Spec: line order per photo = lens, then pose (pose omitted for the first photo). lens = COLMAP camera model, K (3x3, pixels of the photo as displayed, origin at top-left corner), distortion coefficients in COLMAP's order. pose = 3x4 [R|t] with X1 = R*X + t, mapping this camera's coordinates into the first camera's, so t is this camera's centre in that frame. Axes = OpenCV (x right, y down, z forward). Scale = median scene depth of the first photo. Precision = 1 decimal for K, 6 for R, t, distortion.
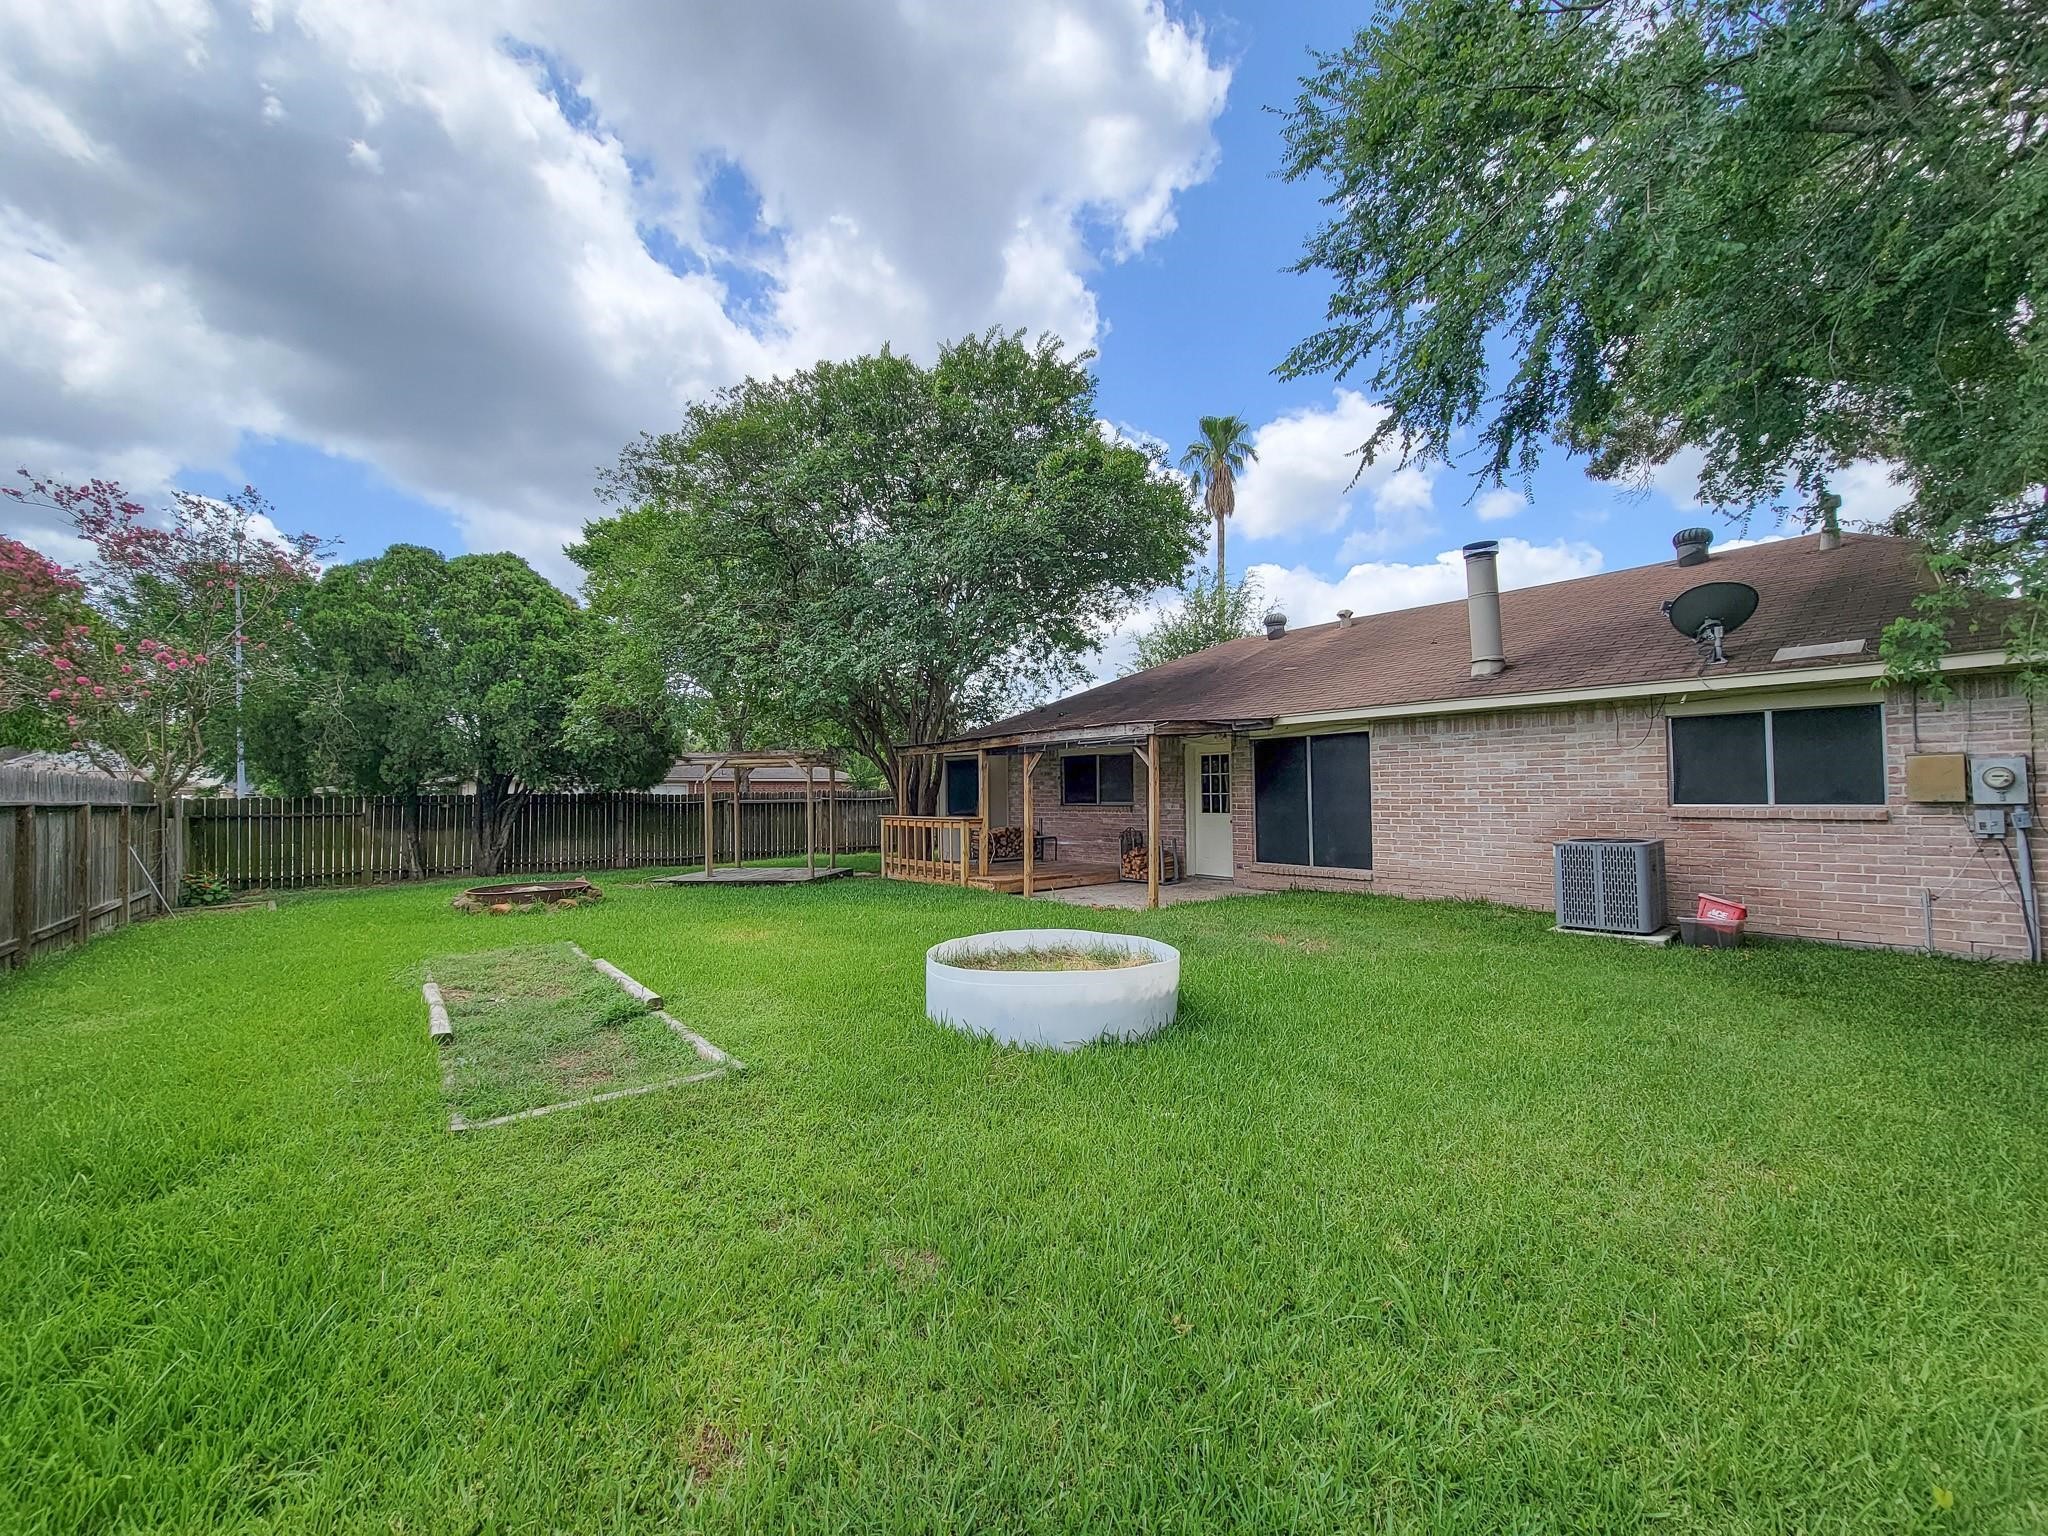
lens RADIAL K [[849.4, 0, 1018.7], [0, 849.4, 780.9], [0, 0, 1]] dist [-0.001525, -0.000728]
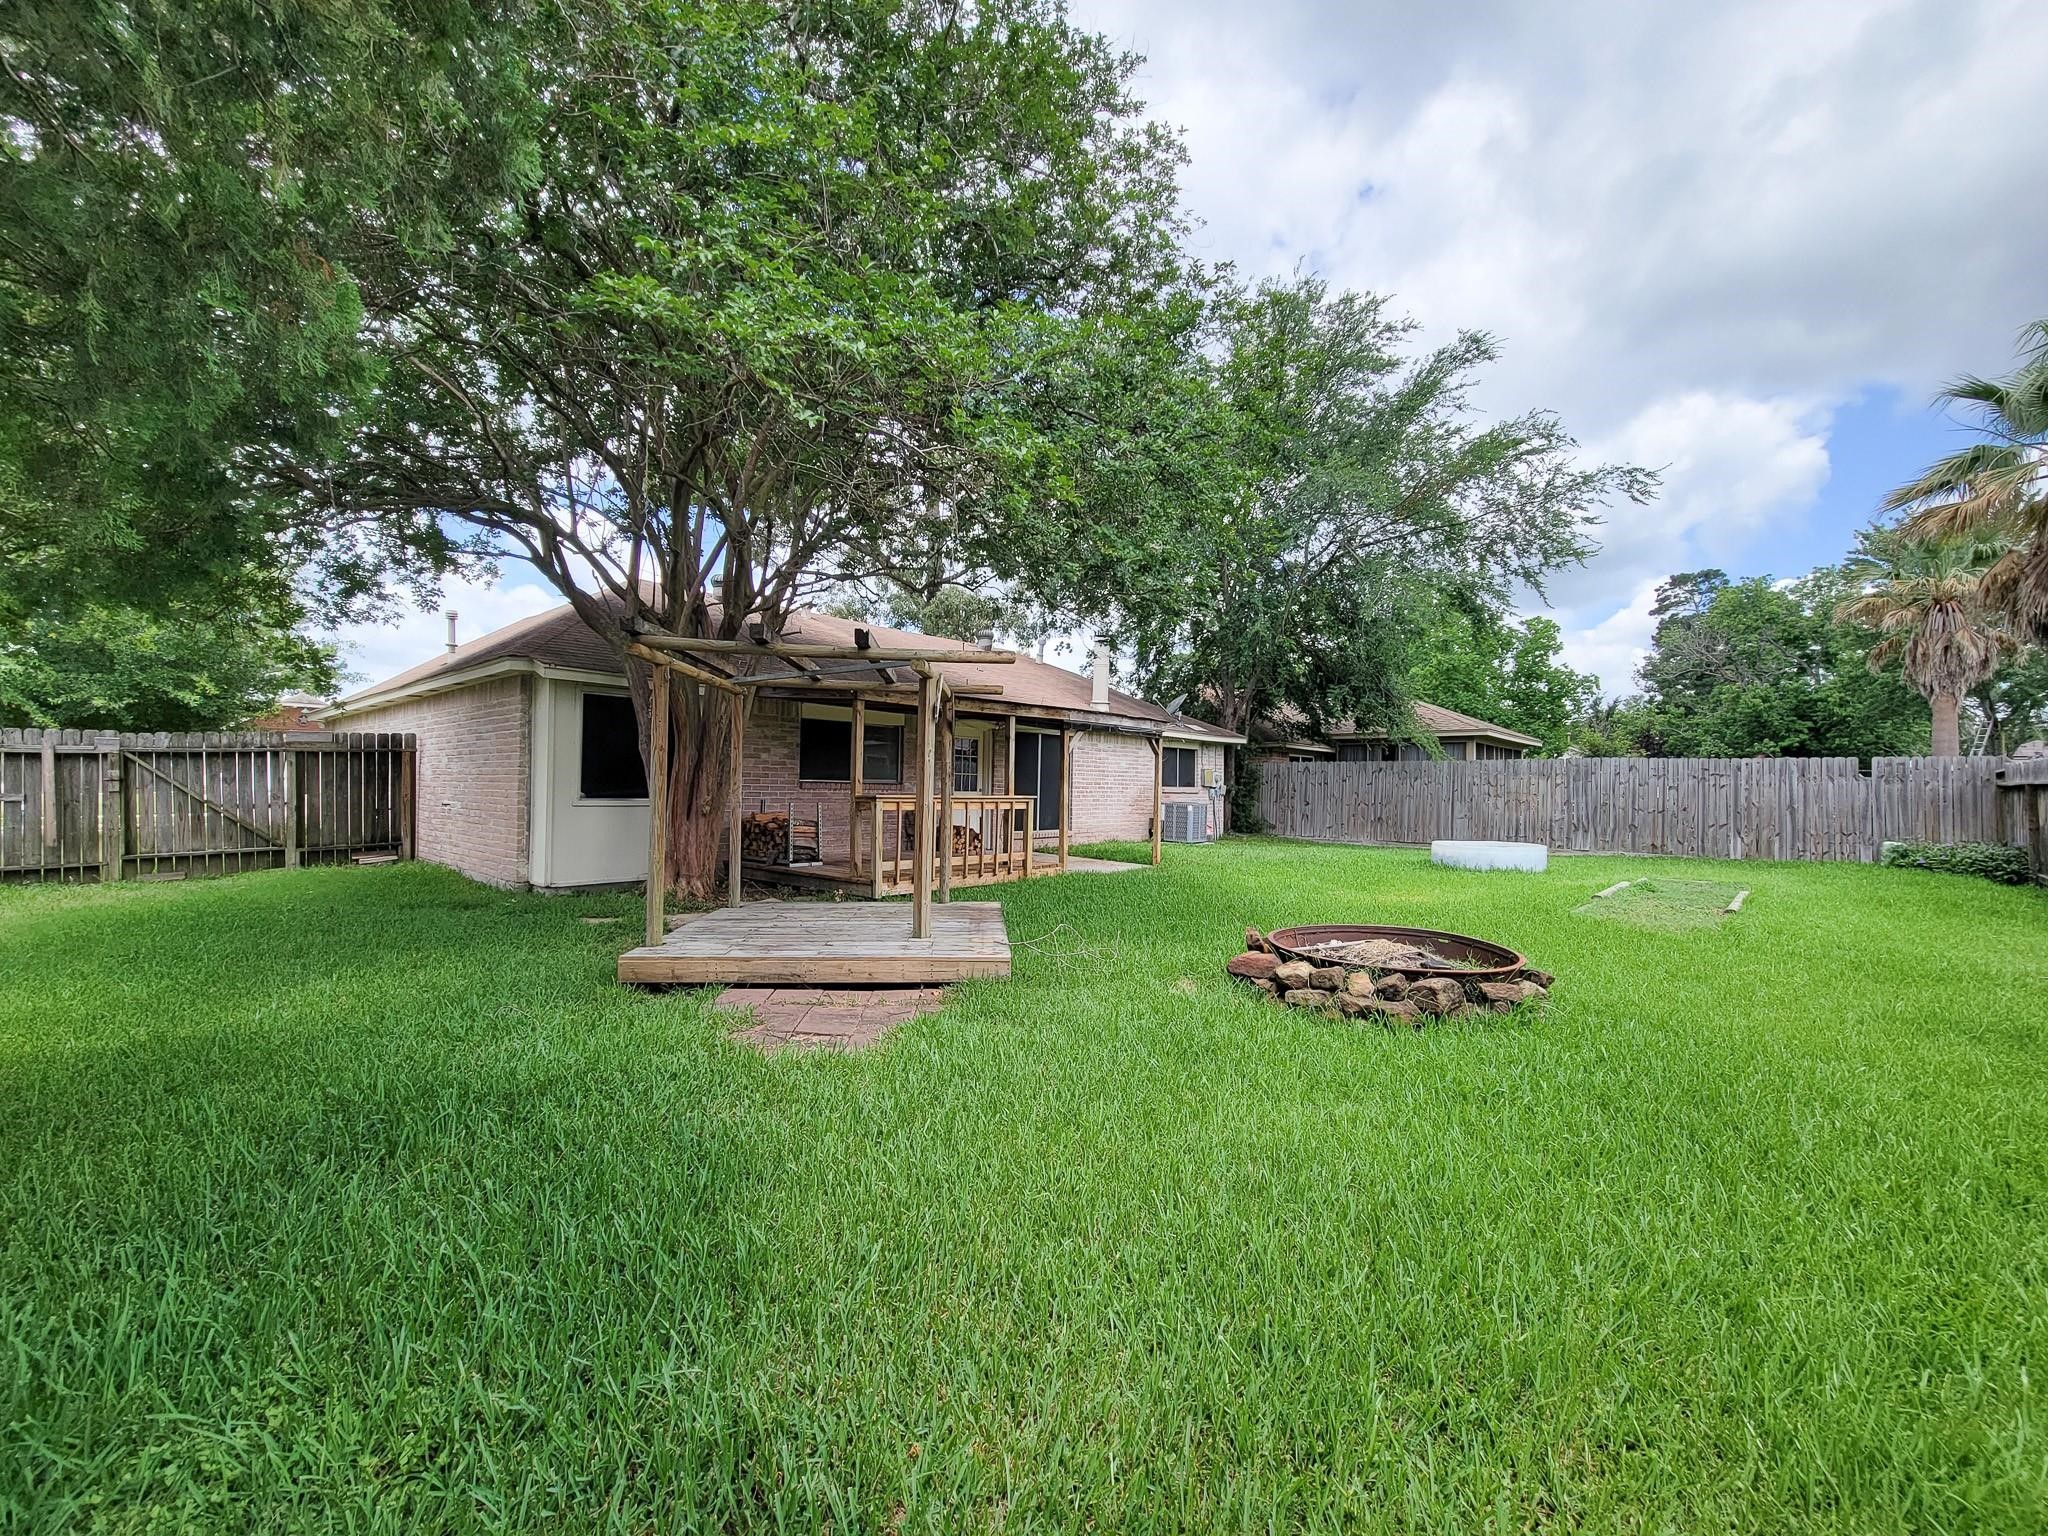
lens RADIAL K [[849.4, 0, 1018.7], [0, 849.4, 780.9], [0, 0, 1]] dist [-0.001525, -0.000728]
pose [[-0.188517, 0.003417, 0.982064, -1.036119], [-0.036575, 0.999276, -0.010498, 0.039589], [-0.981389, -0.037898, -0.188256, 1.377047]]
